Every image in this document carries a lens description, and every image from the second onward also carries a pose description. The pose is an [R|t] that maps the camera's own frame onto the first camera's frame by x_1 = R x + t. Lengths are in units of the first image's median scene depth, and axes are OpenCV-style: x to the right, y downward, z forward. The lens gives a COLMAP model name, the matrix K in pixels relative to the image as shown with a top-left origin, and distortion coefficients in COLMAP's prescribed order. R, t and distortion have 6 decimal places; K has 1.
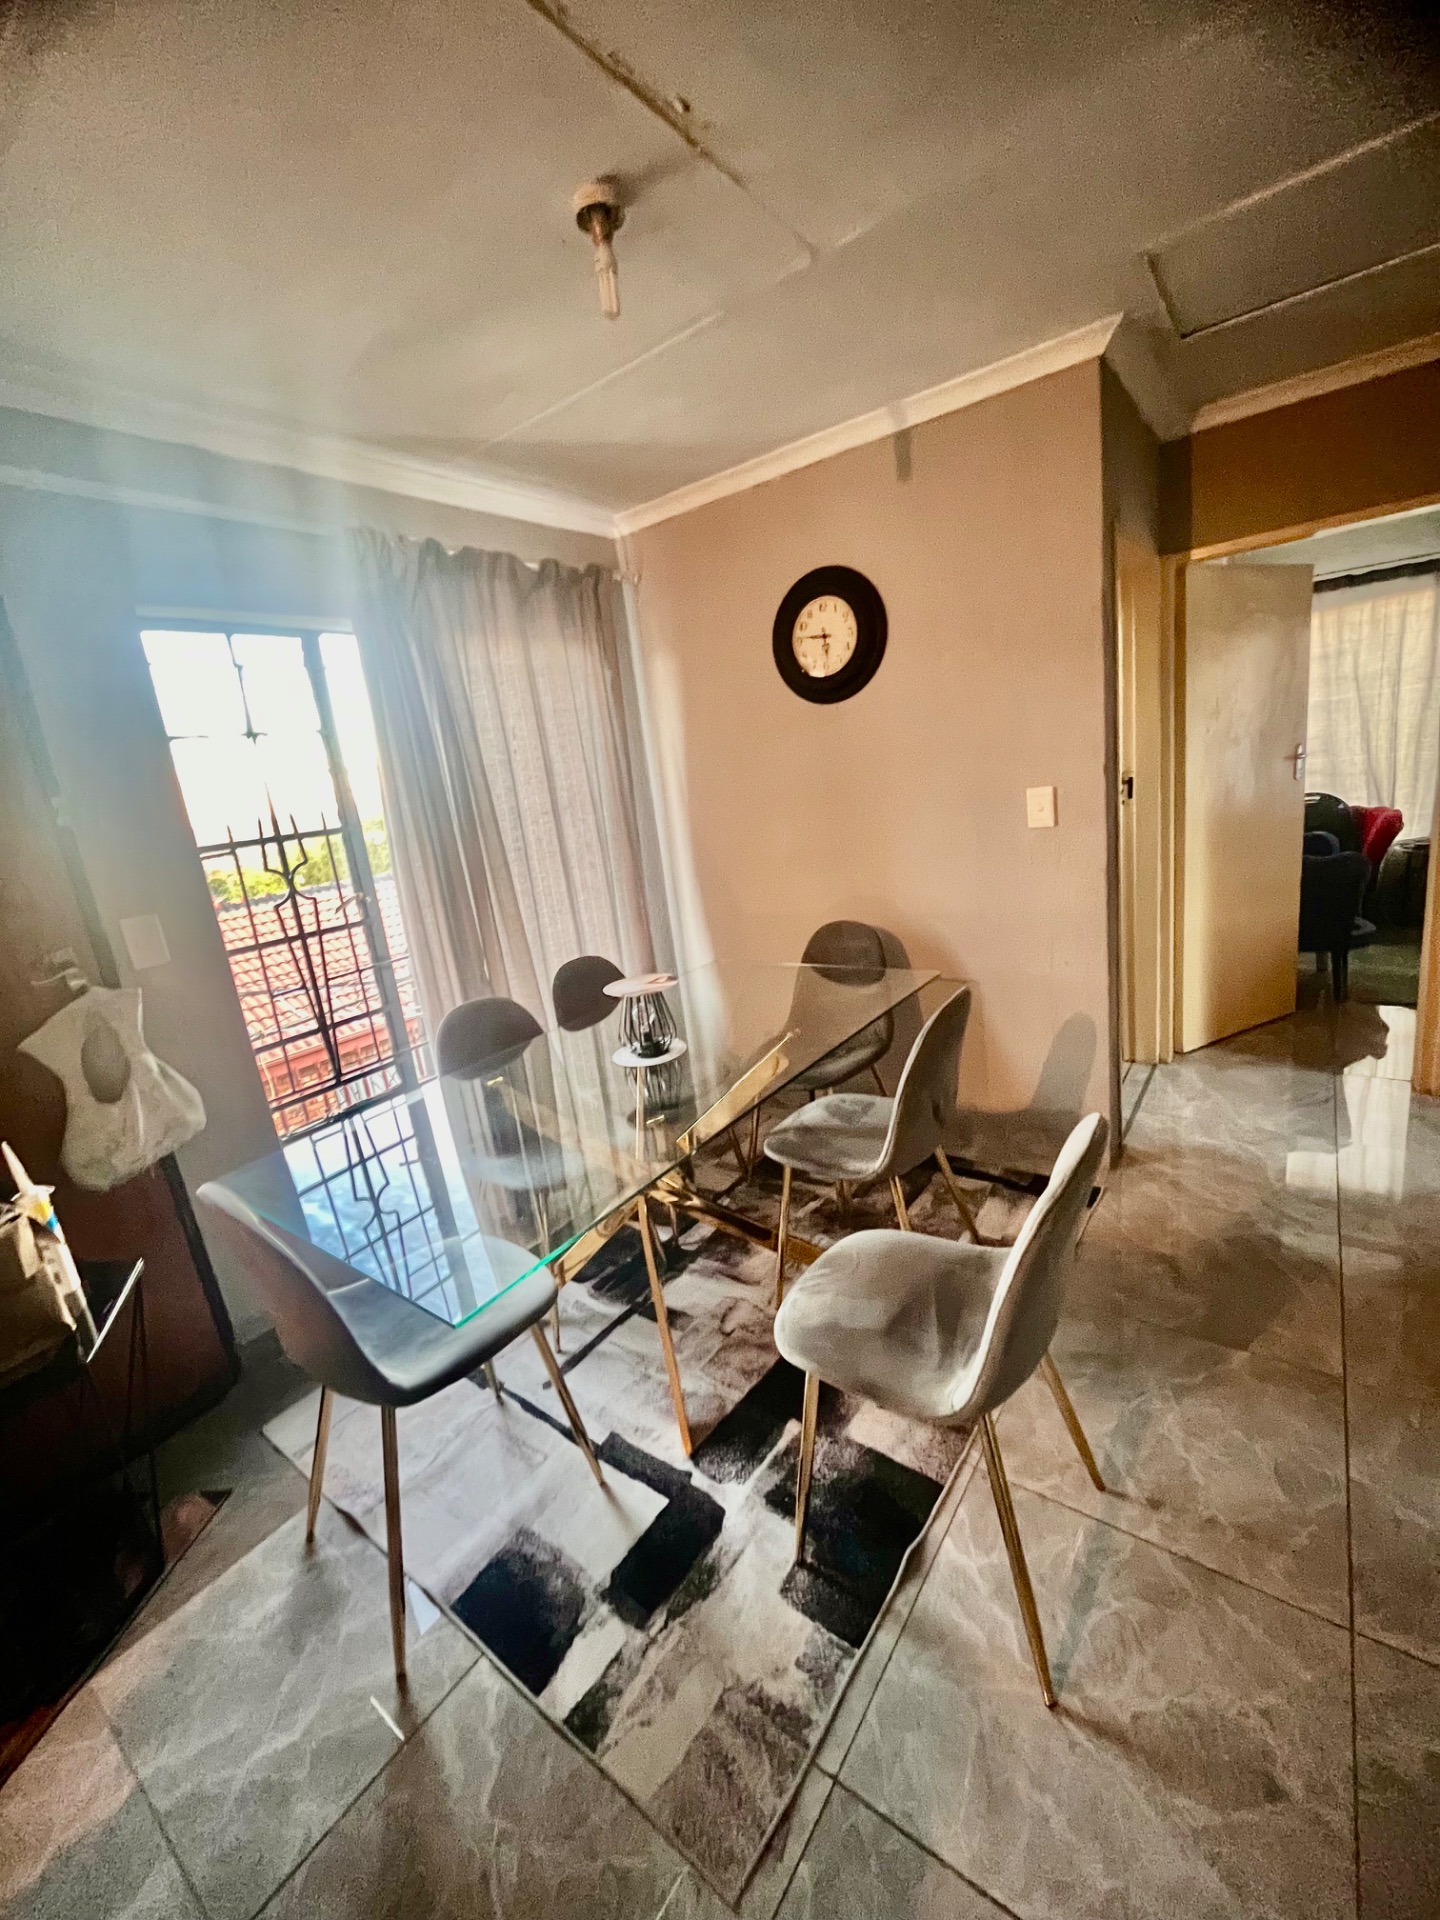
lens RADIAL K [[779.2, 0, 718.9], [0, 779.2, 957.7], [0, 0, 1]] dist [-0.001400, 0.000170]
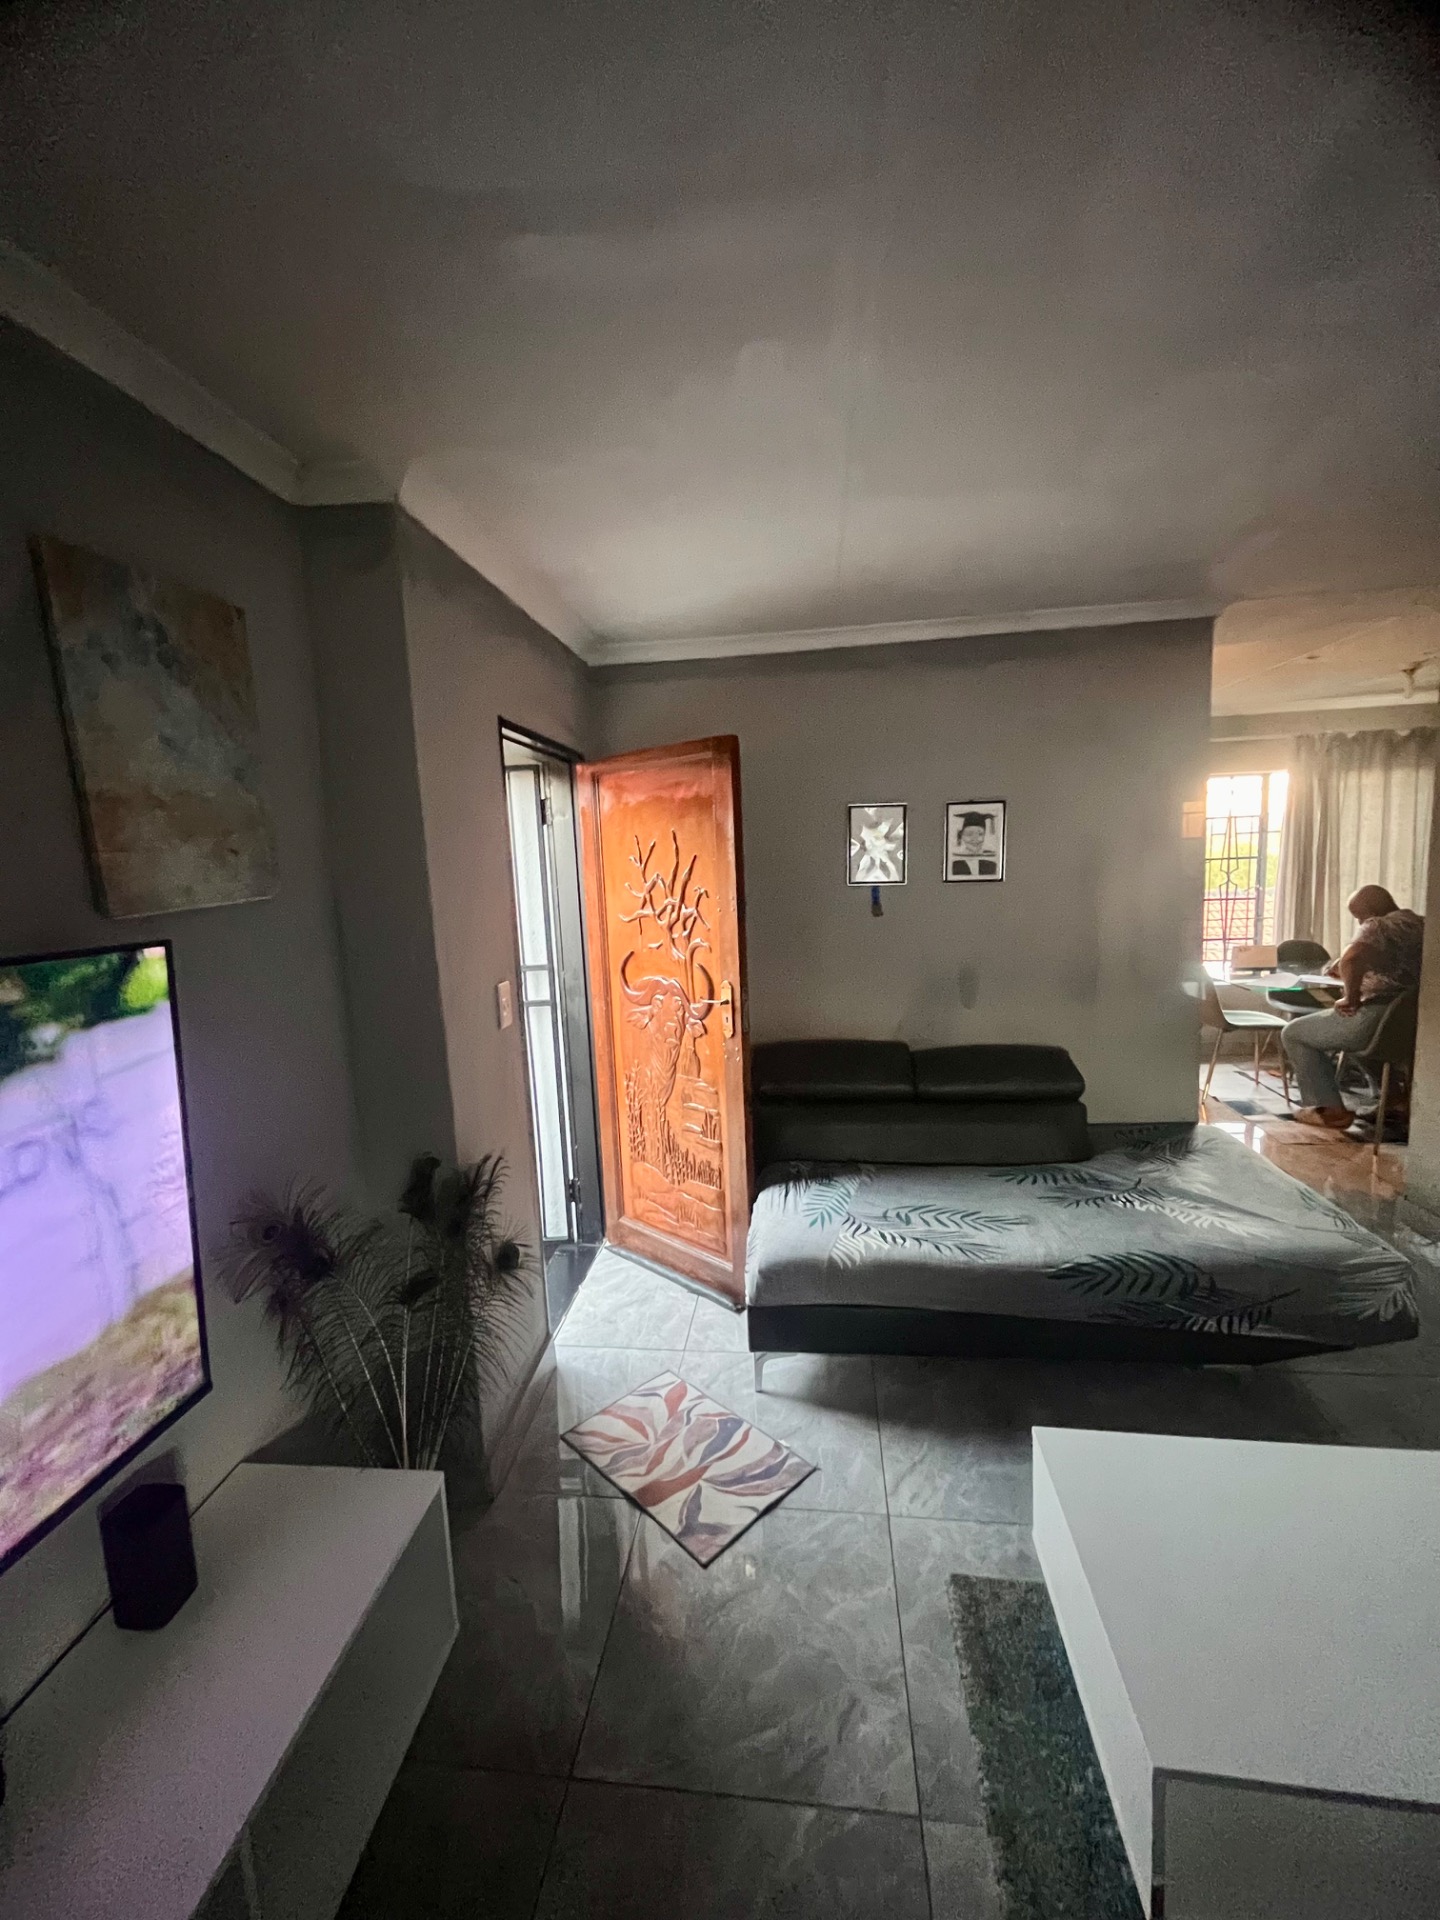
lens RADIAL K [[780.4, 0, 718.9], [0, 780.4, 956.5], [0, 0, 1]] dist [-0.000809, 0.000307]
pose [[0.495762, 0.208096, -0.843158, 0.940698], [-0.222032, 0.968973, 0.108597, 0.286677], [0.839596, 0.133369, 0.526584, -1.944471]]
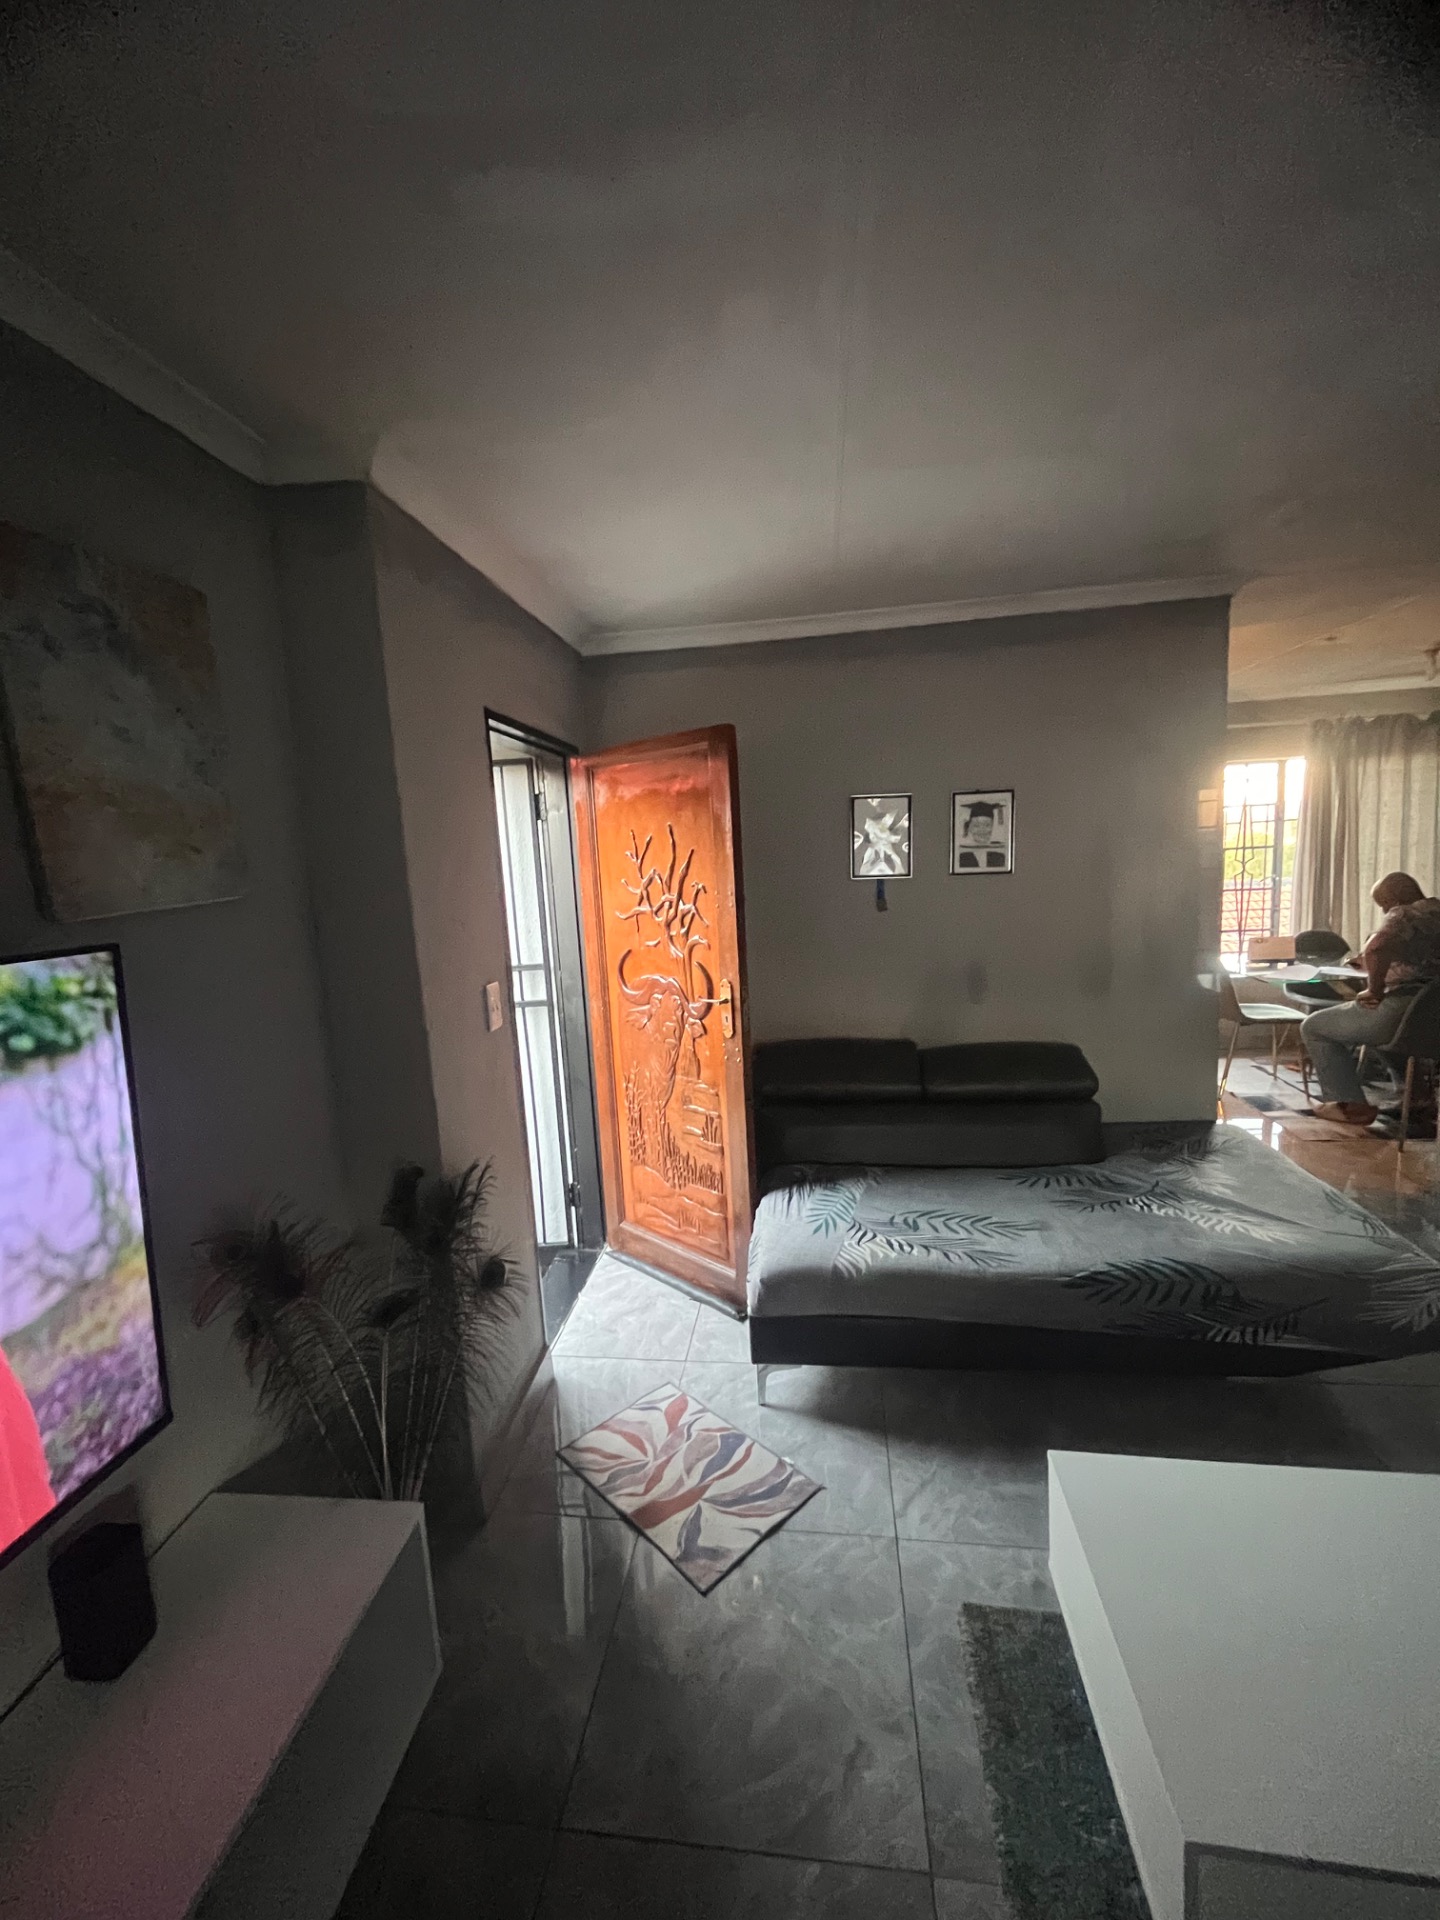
lens RADIAL K [[780.4, 0, 718.9], [0, 780.4, 956.5], [0, 0, 1]] dist [-0.000809, 0.000307]
pose [[0.488651, 0.207411, -0.847467, 0.909511], [-0.211334, 0.970544, 0.115678, 0.285682], [0.846497, 0.122573, 0.518091, -1.906361]]
